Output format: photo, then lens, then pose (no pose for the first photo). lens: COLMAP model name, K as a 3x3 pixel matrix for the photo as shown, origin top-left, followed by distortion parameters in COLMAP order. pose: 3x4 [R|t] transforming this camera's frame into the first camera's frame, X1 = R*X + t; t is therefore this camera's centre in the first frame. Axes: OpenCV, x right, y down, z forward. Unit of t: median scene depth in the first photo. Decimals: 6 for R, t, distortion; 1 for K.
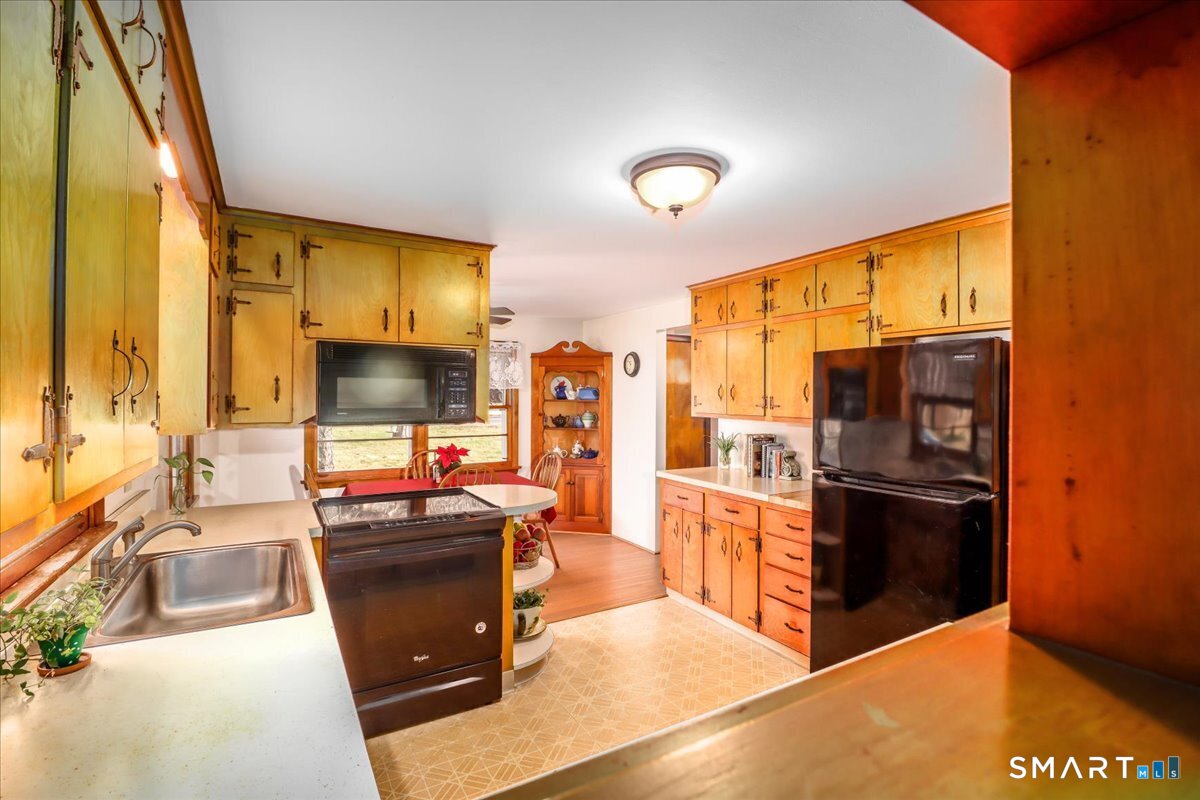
lens RADIAL K [[559.8, 0, 603.8], [0, 559.8, 396.3], [0, 0, 1]] dist [-0.002042, -0.000423]
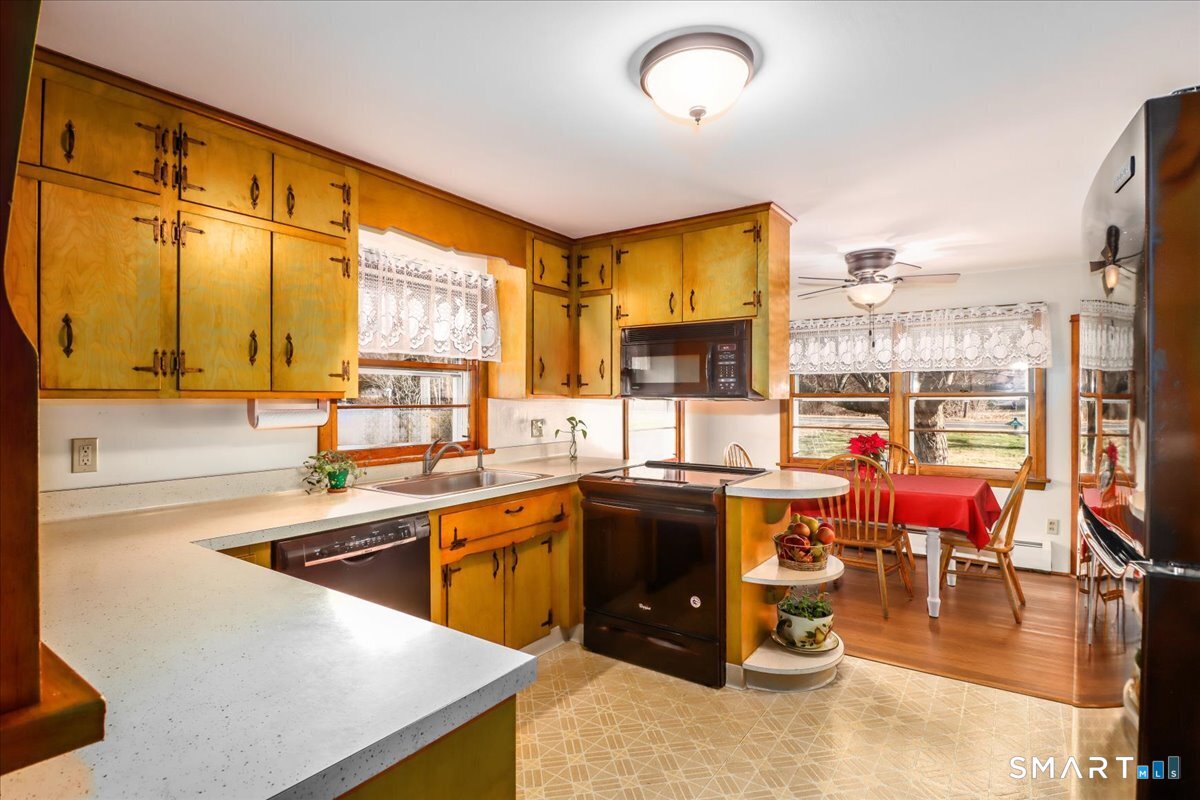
lens RADIAL K [[602.1, 0, 598.6], [0, 602.1, 397.7], [0, 0, 1]] dist [0.000318, -0.000051]
pose [[0.407642, -0.004791, -0.913129, 0.676984], [0.000737, 0.999988, -0.004918, 0.059077], [0.913141, 0.001332, 0.407641, 0.411124]]
